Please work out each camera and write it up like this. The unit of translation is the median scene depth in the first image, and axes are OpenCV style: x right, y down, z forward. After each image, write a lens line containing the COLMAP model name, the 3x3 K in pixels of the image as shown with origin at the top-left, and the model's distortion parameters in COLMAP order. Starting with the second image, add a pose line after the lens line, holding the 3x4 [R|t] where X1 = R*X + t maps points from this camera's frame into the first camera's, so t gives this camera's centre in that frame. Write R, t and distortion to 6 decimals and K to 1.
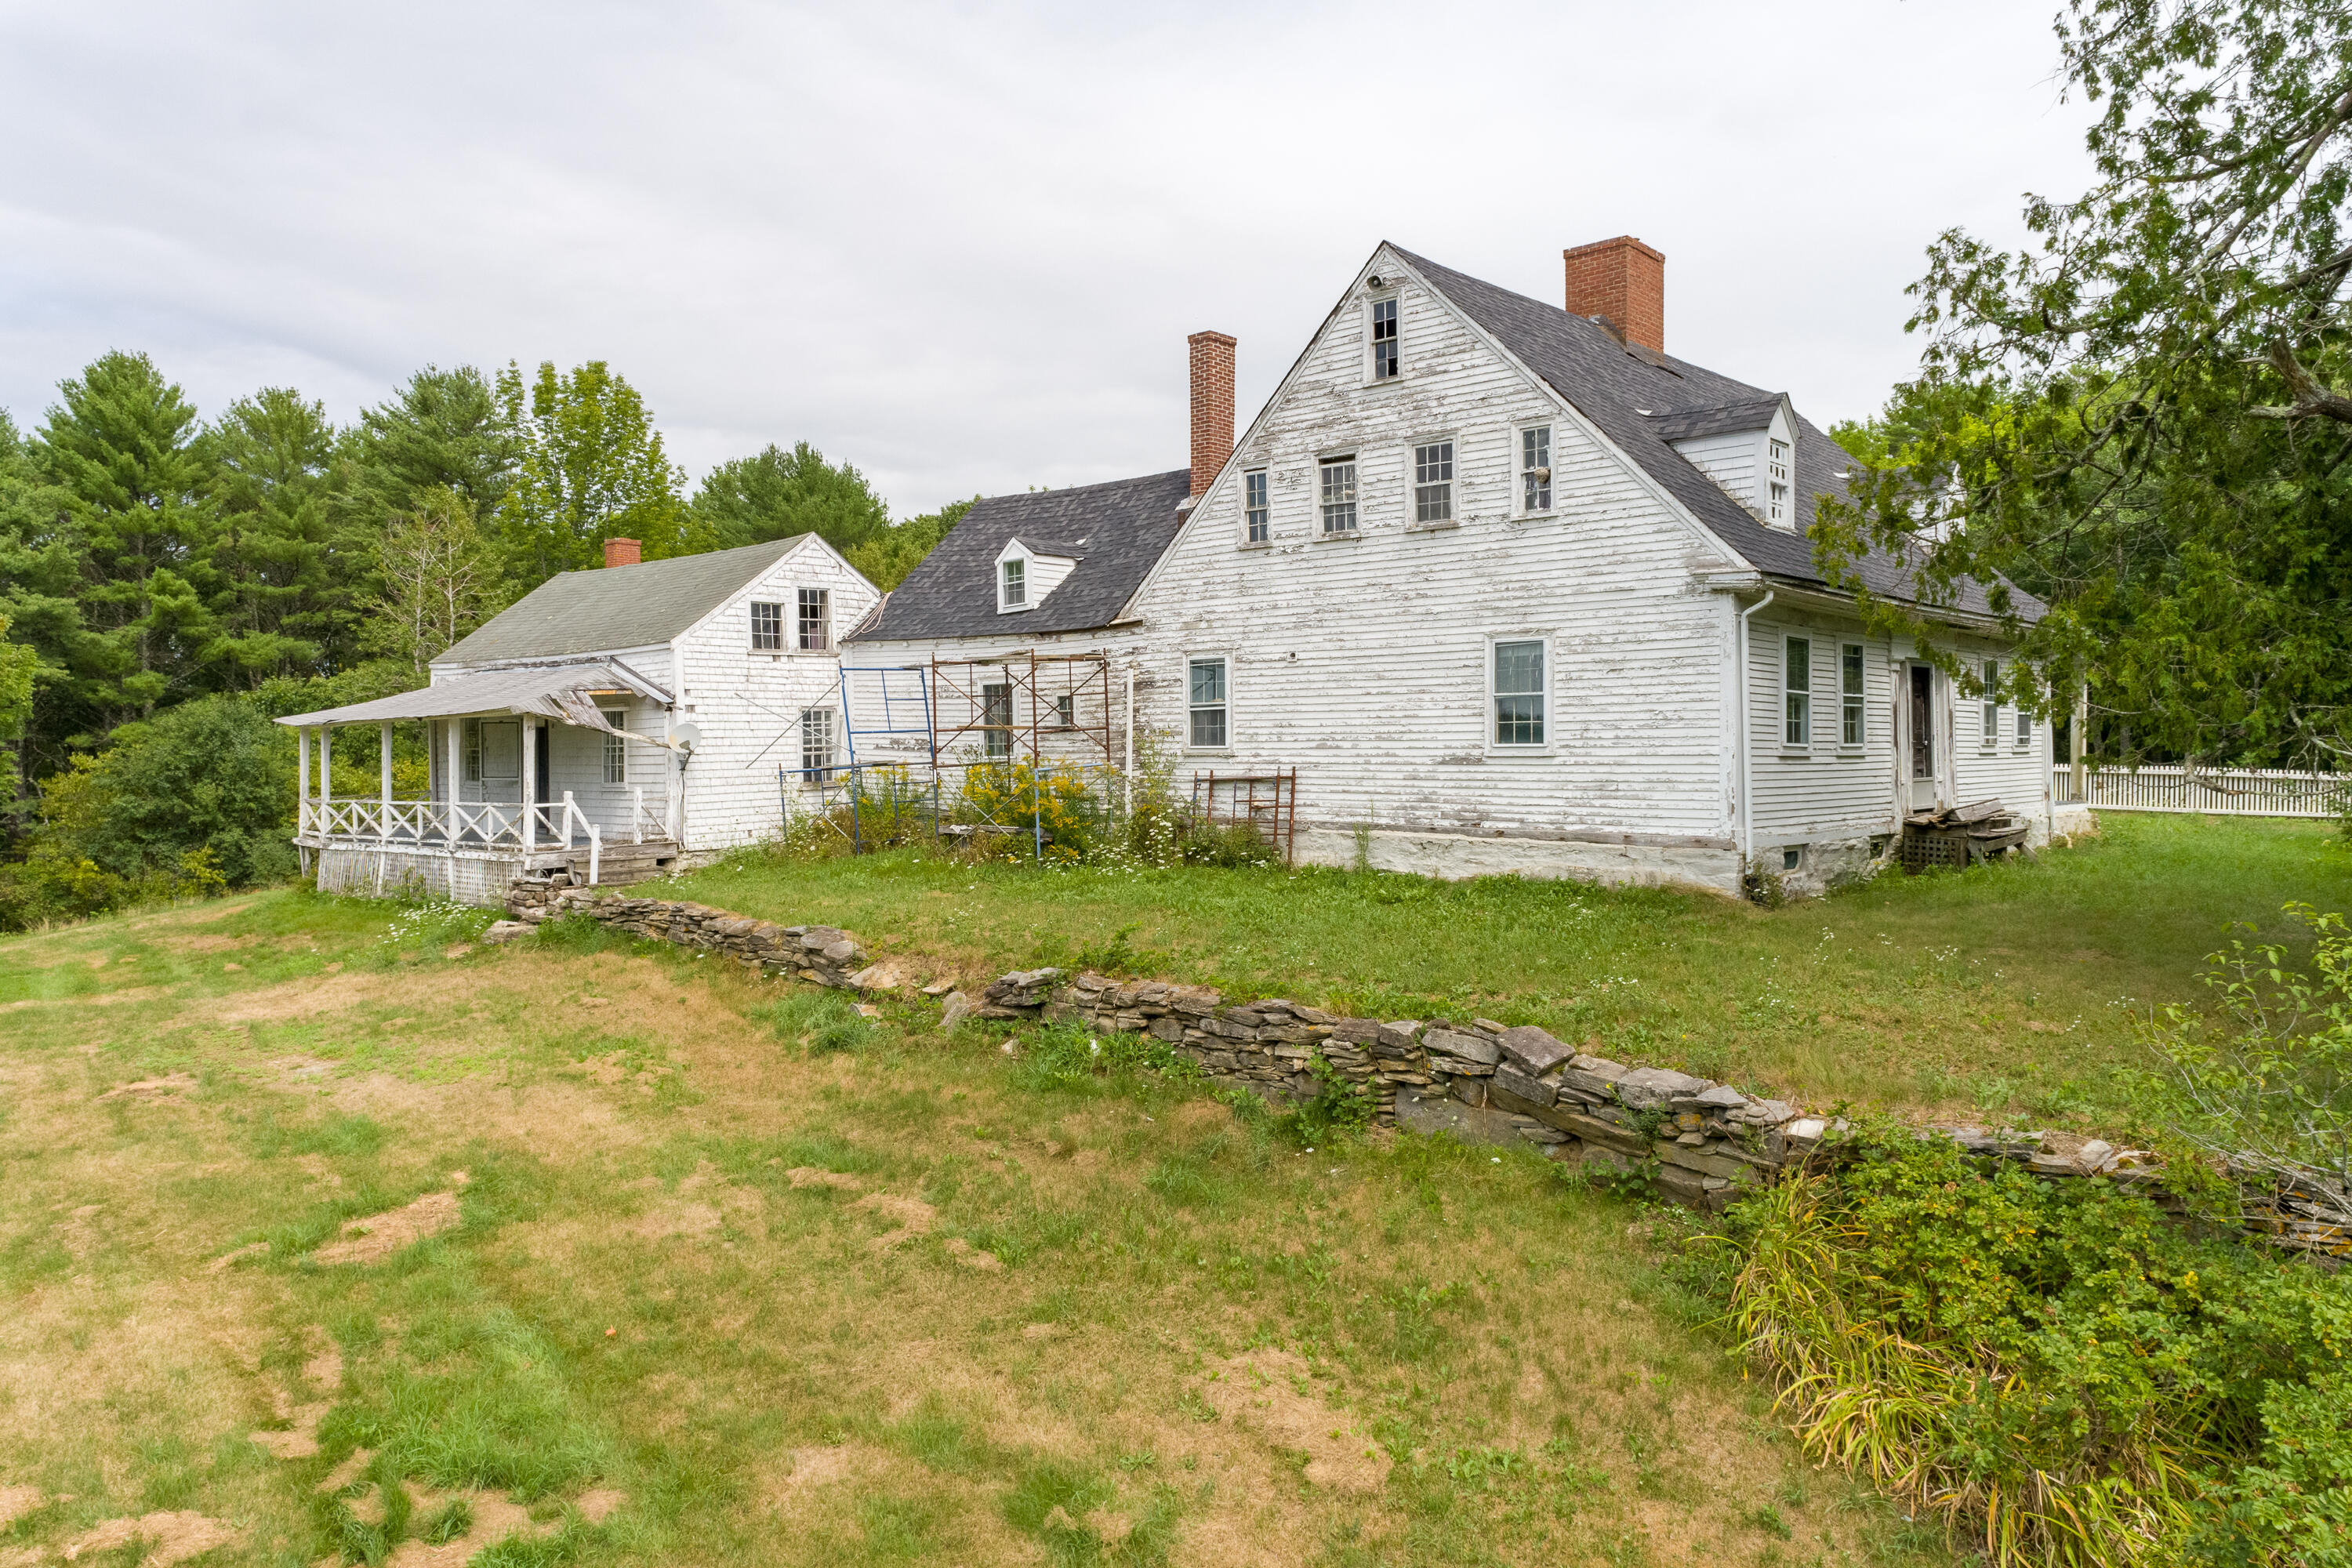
lens RADIAL K [[1583.4, 0, 1170.0], [0, 1583.4, 778.2], [0, 0, 1]] dist [0.032147, 0.002450]
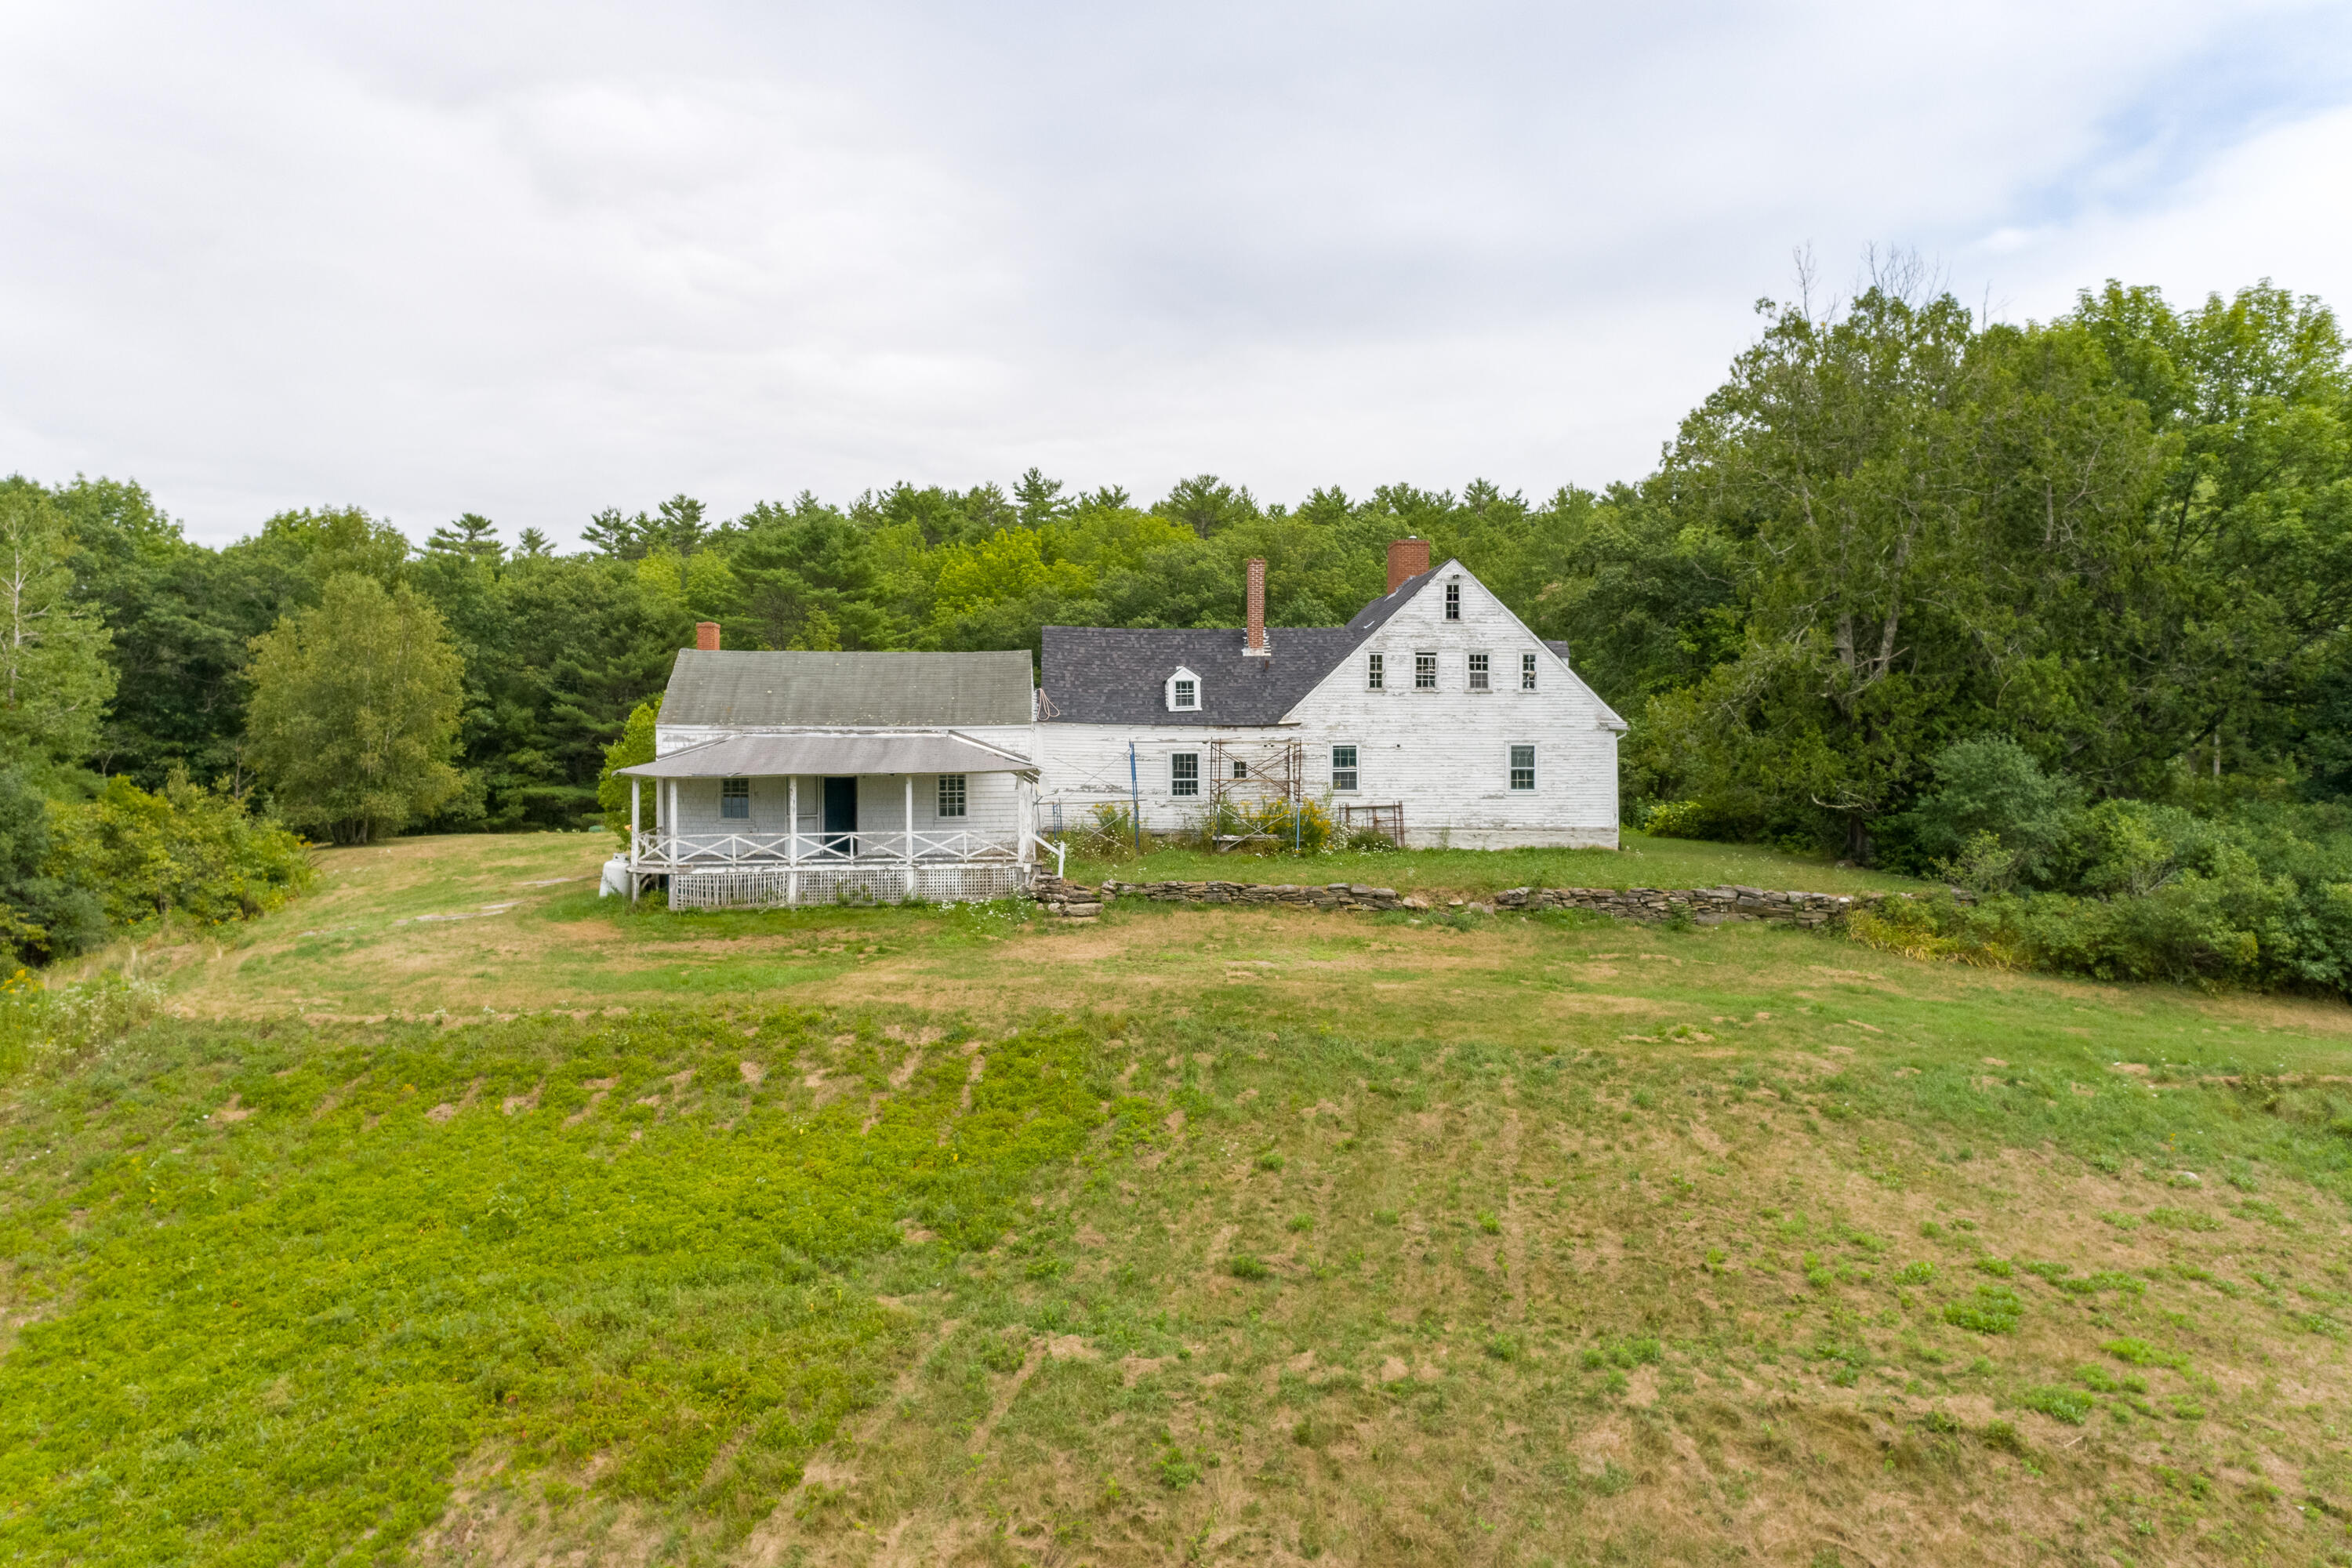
lens RADIAL K [[1583.4, 0, 1170.0], [0, 1583.4, 778.2], [0, 0, 1]] dist [0.032147, 0.002450]
pose [[0.671766, 0.000589, 0.740763, -1.745695], [0.011466, 0.999872, -0.011192, -0.017734], [-0.740675, 0.016012, 0.671673, -0.160828]]
